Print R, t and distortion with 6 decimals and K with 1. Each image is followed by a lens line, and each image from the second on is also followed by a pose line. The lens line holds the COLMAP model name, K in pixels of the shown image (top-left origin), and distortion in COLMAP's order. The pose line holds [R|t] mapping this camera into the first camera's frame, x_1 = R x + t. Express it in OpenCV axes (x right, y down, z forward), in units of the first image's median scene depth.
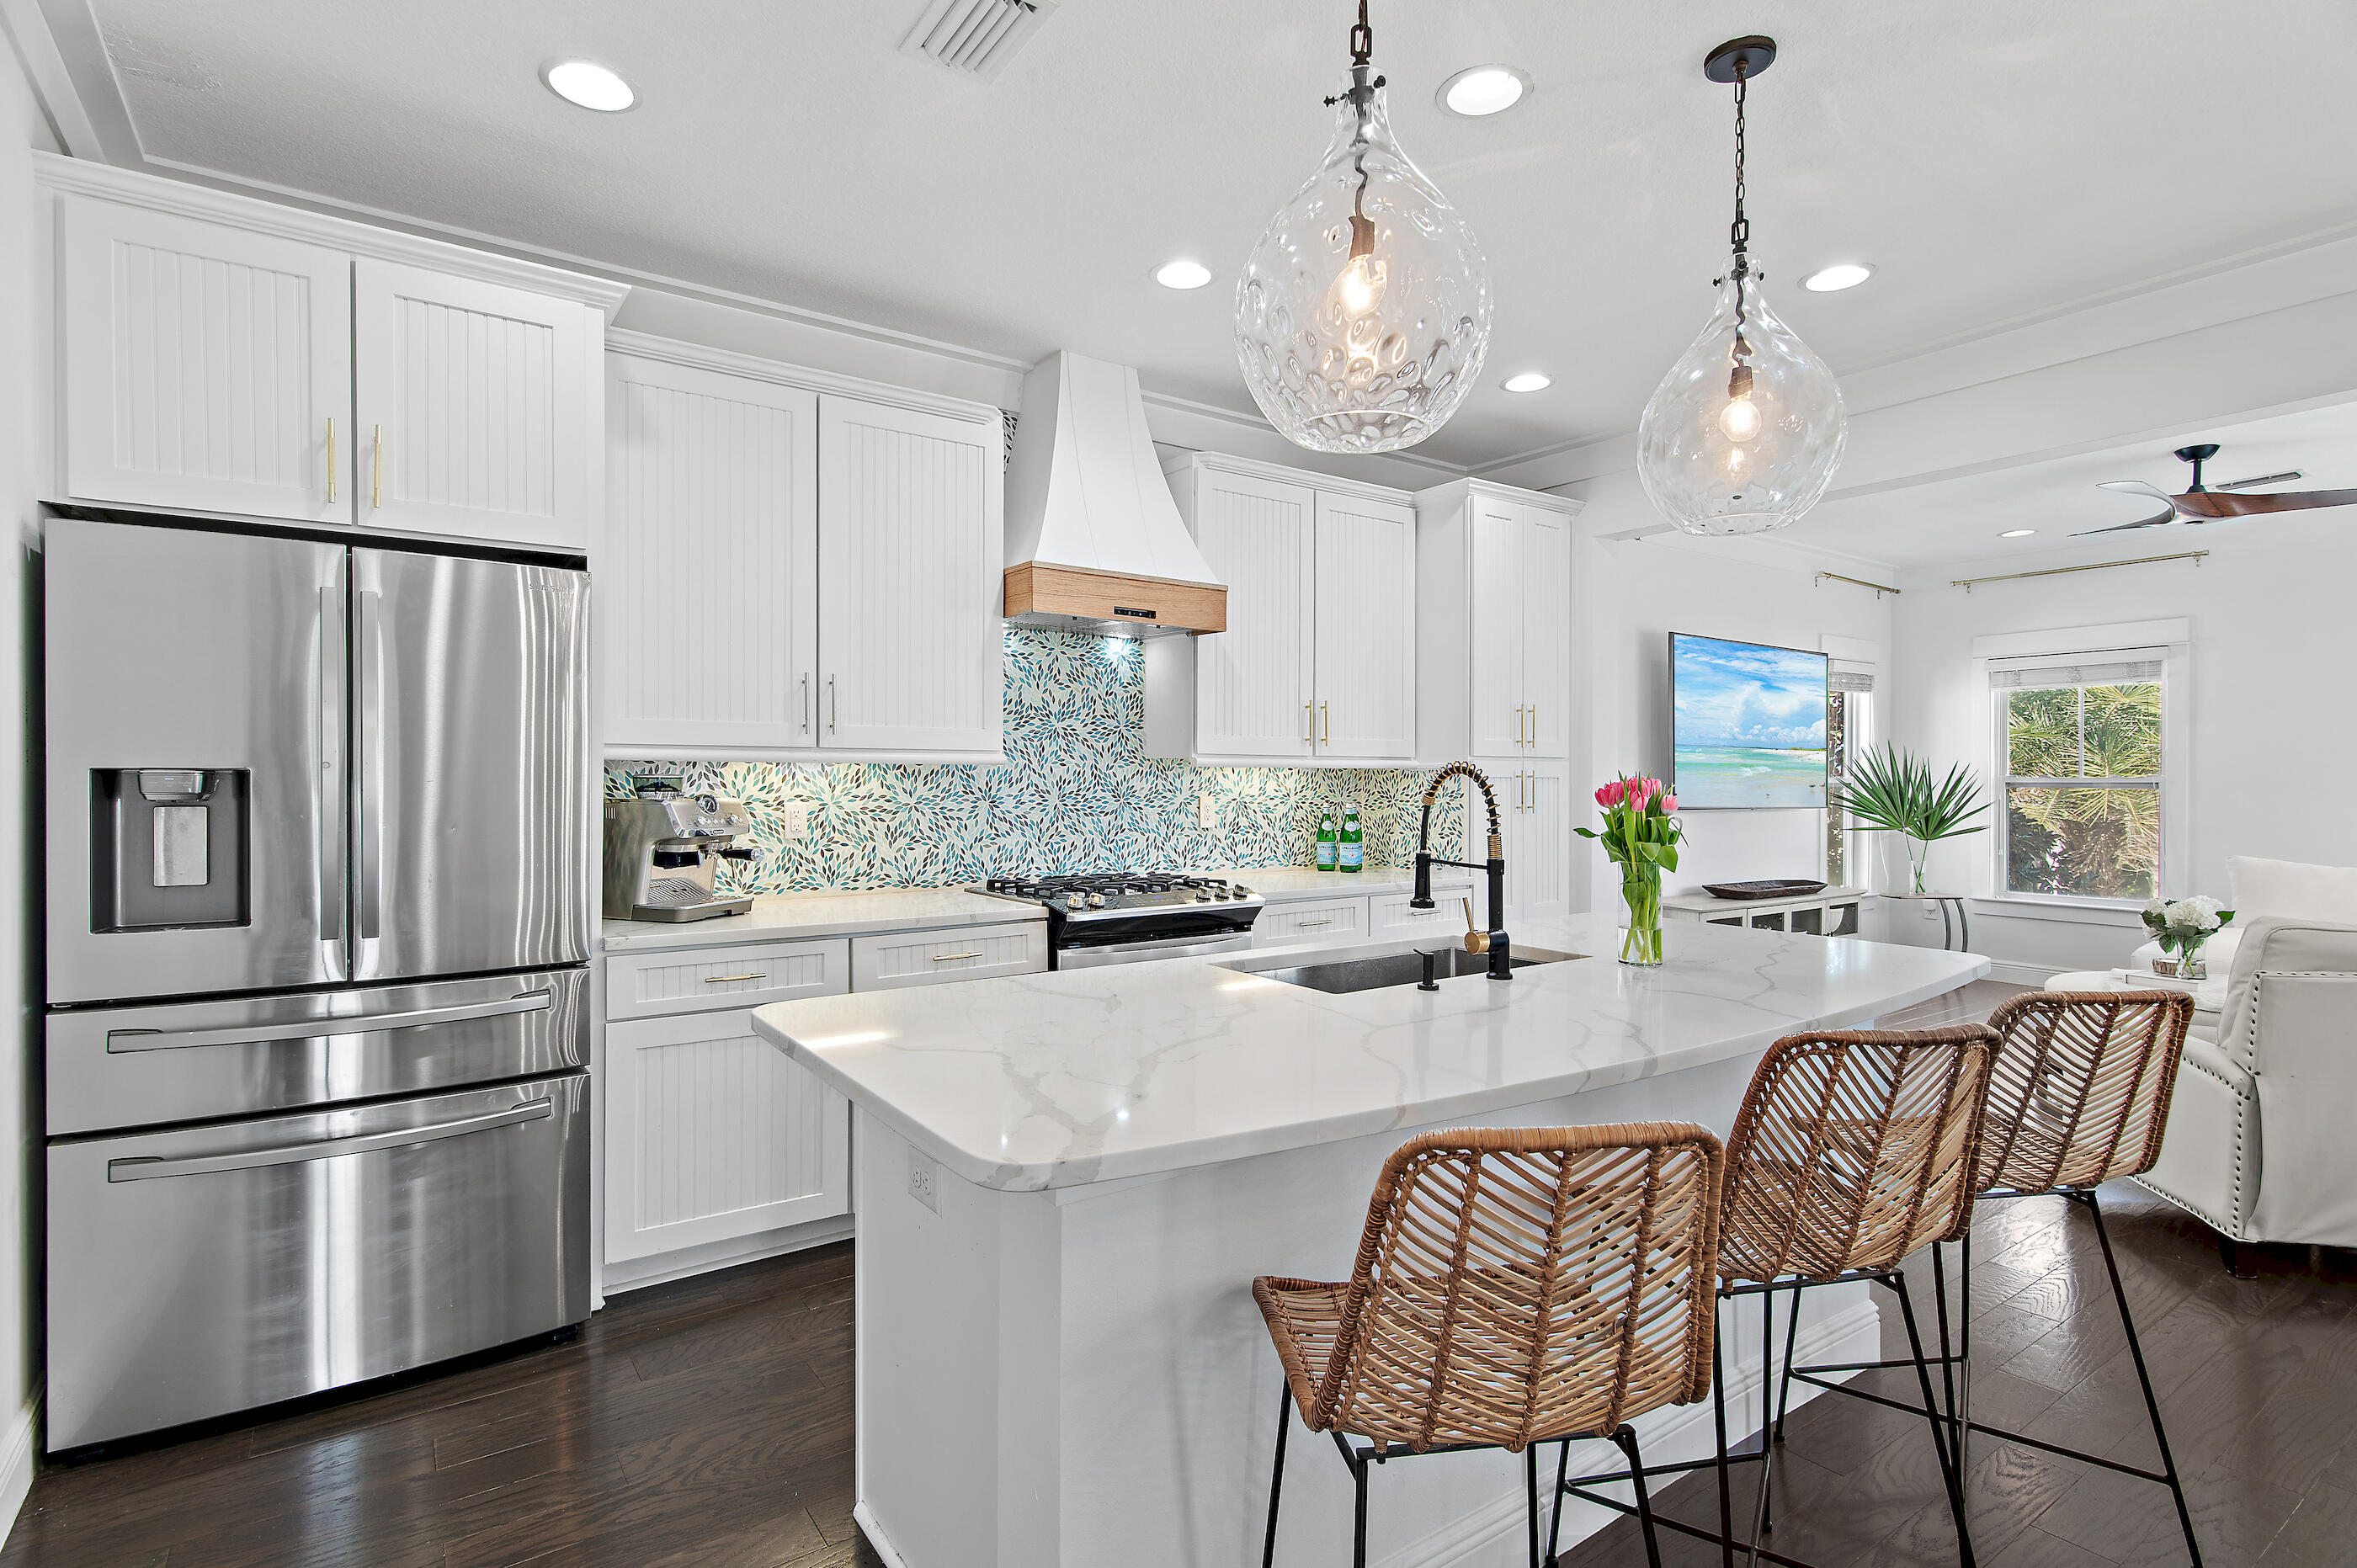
lens RADIAL K [[1175.6, 0, 1212.8], [0, 1175.6, 786.4], [0, 0, 1]] dist [-0.005070, 0.001245]
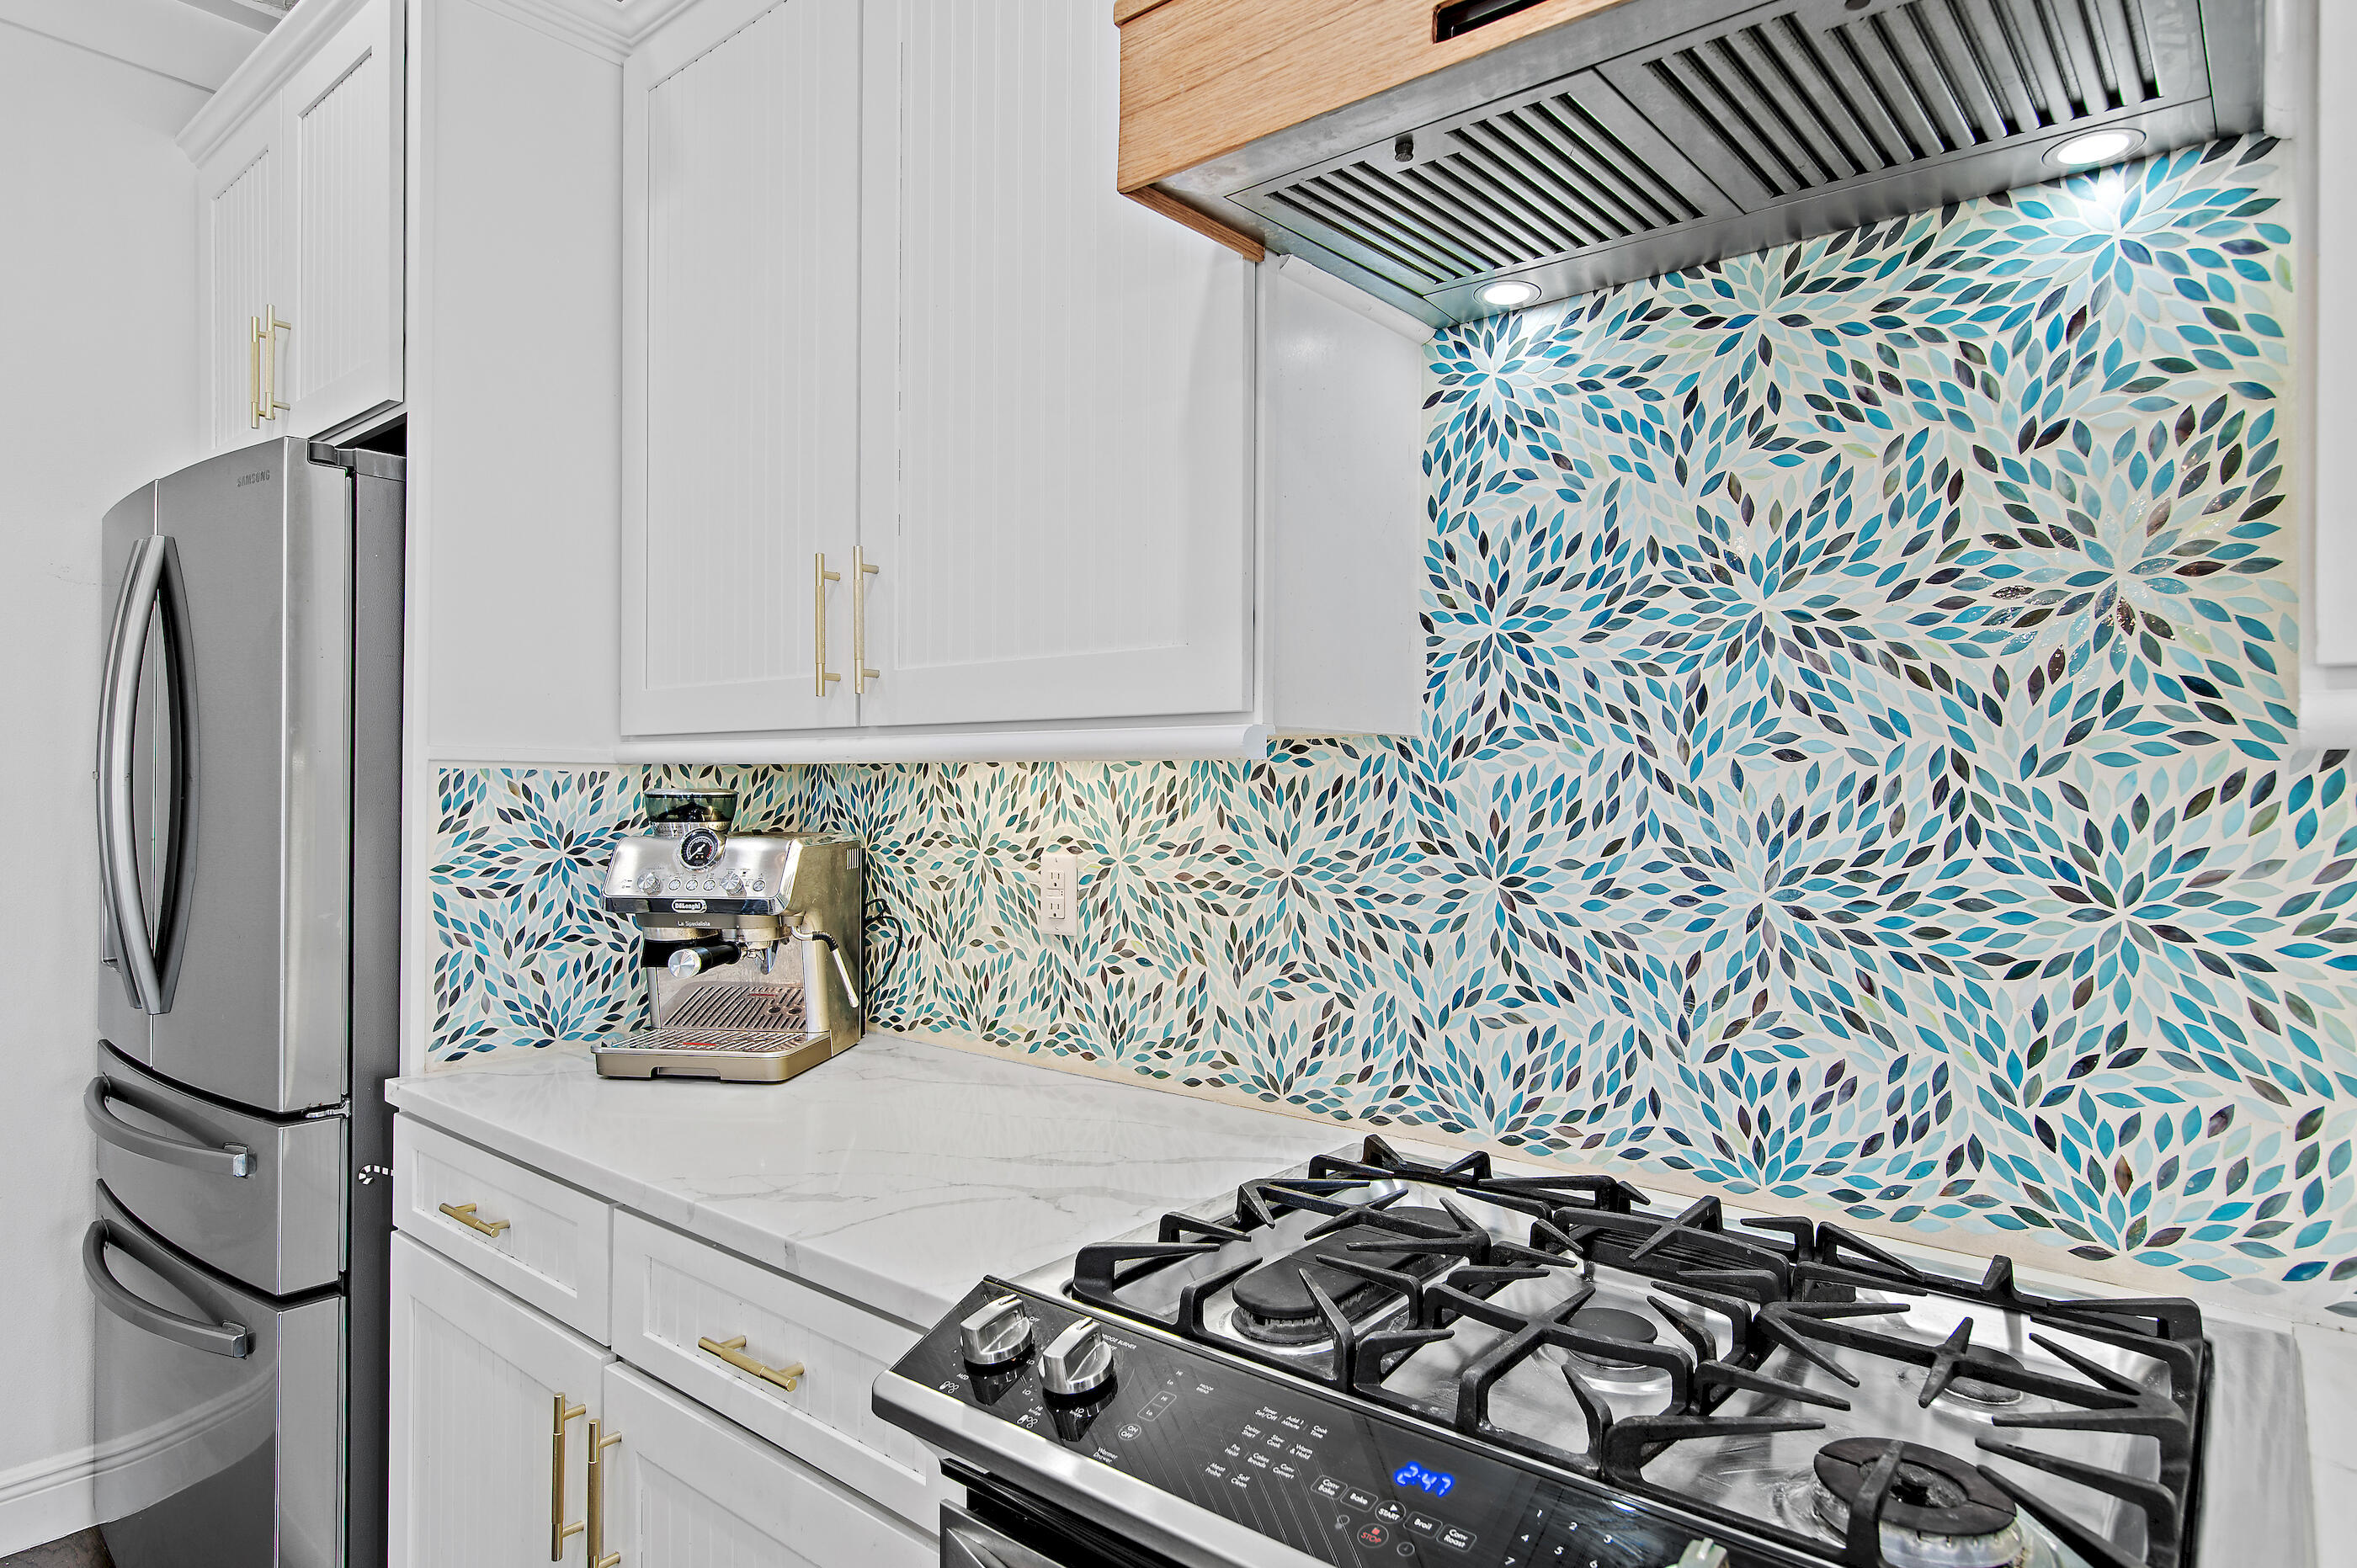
lens RADIAL K [[1338.7, 0, 1176.9], [0, 1338.7, 787.5], [0, 0, 1]] dist [0.001163, -0.000275]
pose [[0.216357, -0.001368, -0.976313, 0.141126], [-0.013469, 0.999900, -0.004386, -0.009253], [0.976221, 0.014099, 0.216317, 0.881556]]
